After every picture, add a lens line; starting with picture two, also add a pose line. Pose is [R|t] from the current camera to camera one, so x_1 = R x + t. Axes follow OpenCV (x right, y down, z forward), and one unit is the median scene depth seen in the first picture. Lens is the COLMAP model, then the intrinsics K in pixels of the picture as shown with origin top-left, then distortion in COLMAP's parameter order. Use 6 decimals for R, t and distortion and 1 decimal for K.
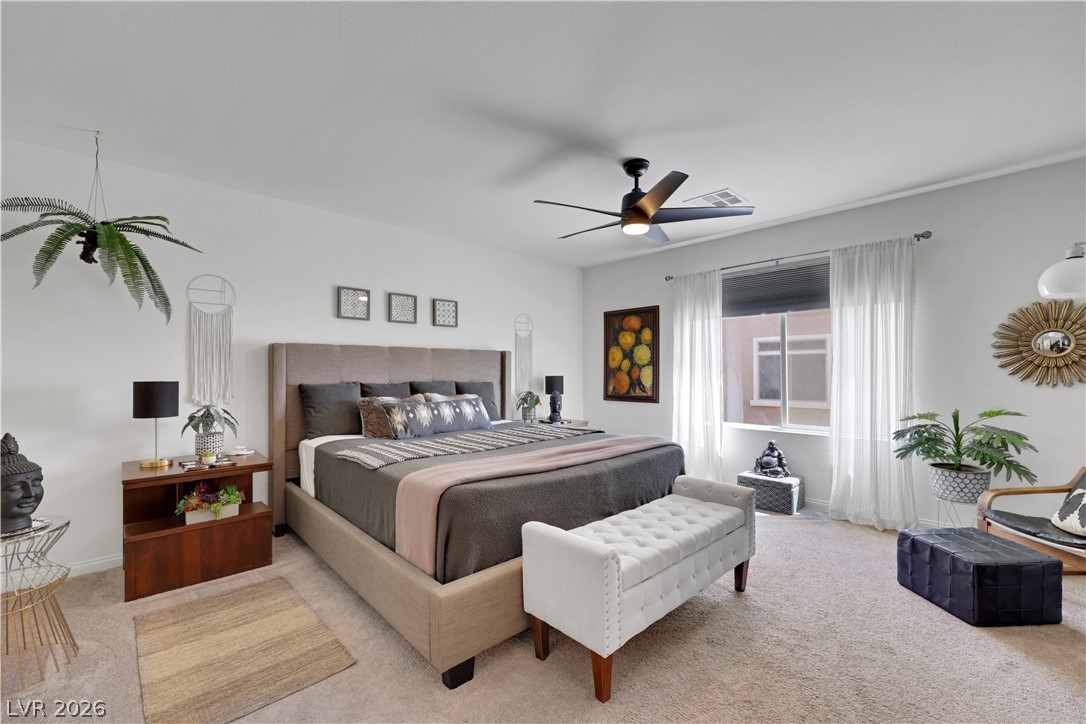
lens RADIAL K [[440.3, 0, 532.4], [0, 440.3, 369.9], [0, 0, 1]] dist [0.002475, 0.000499]
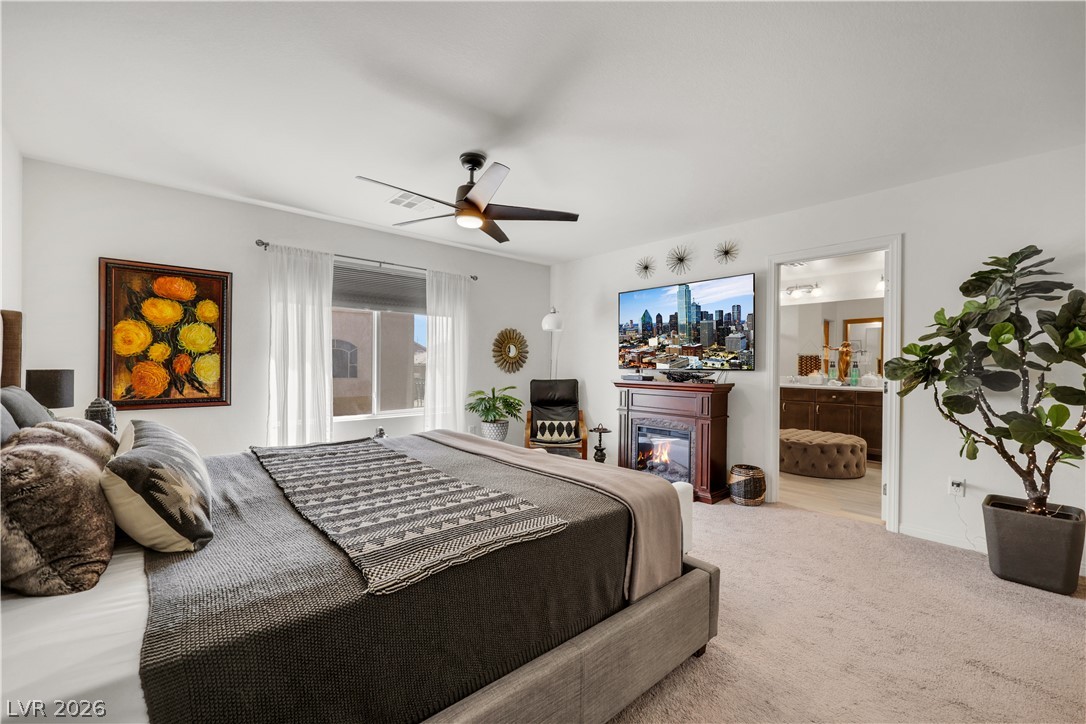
lens RADIAL K [[440.3, 0, 535.9], [0, 440.3, 367.8], [0, 0, 1]] dist [0.002475, 0.000499]
pose [[0.036476, -0.004970, 0.999322, -0.419541], [-0.012135, 0.999912, 0.005416, 0.002128], [-0.999261, -0.012324, 0.036412, 0.445757]]
